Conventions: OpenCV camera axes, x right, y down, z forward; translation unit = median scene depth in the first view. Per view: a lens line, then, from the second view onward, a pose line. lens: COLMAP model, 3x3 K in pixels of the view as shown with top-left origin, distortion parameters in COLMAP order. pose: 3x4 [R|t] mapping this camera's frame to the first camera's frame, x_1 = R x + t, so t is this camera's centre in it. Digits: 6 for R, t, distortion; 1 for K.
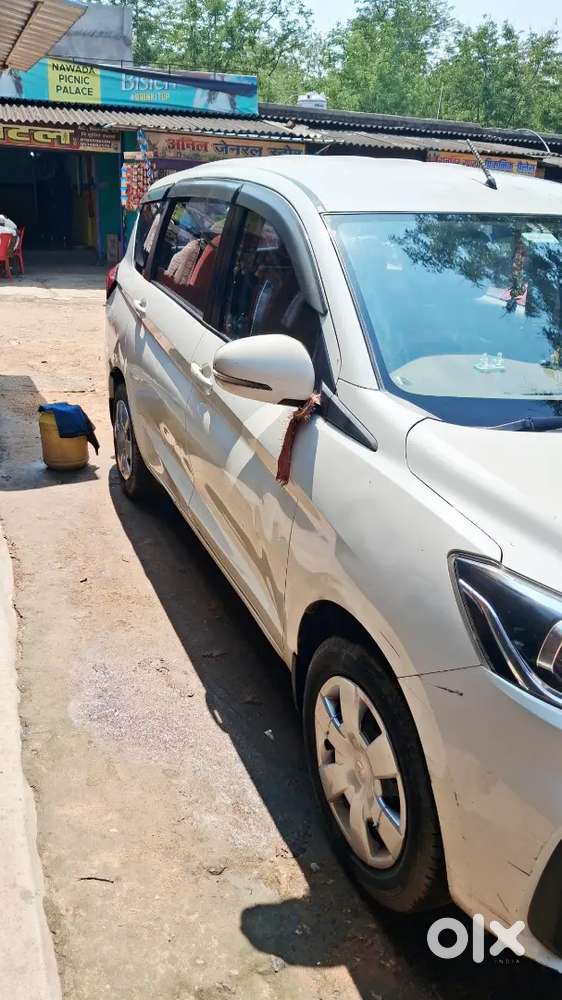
lens RADIAL K [[789.6, 0, 278.6], [0, 789.6, 502.7], [0, 0, 1]] dist [0.013598, -0.022967]
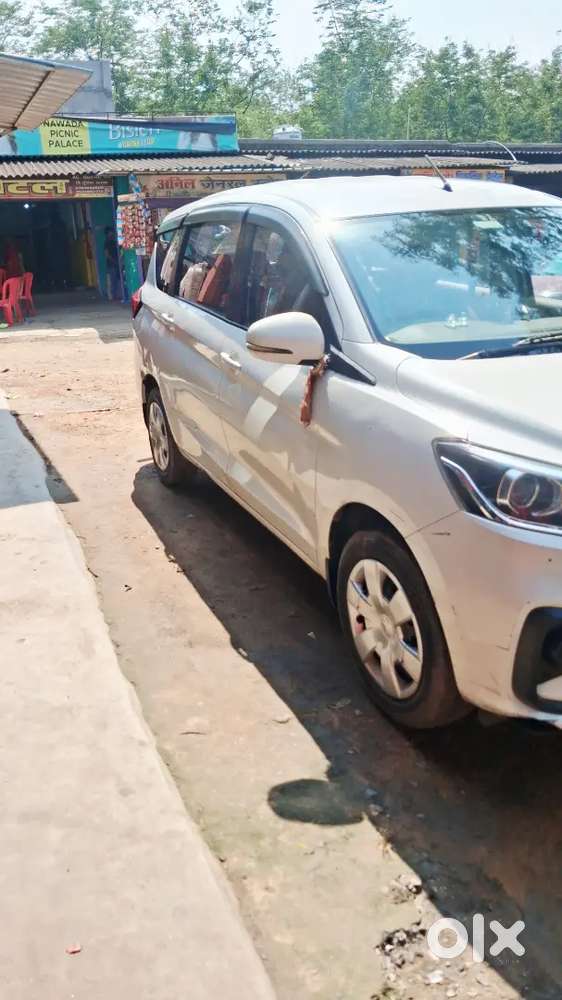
lens RADIAL K [[789.6, 0, 281.8], [0, 789.6, 498.0], [0, 0, 1]] dist [0.013598, -0.022967]
pose [[0.996135, -0.087781, -0.003005, -0.021804], [0.087599, 0.995399, -0.038818, 0.072541], [0.006398, 0.038405, 0.999242, -0.153491]]
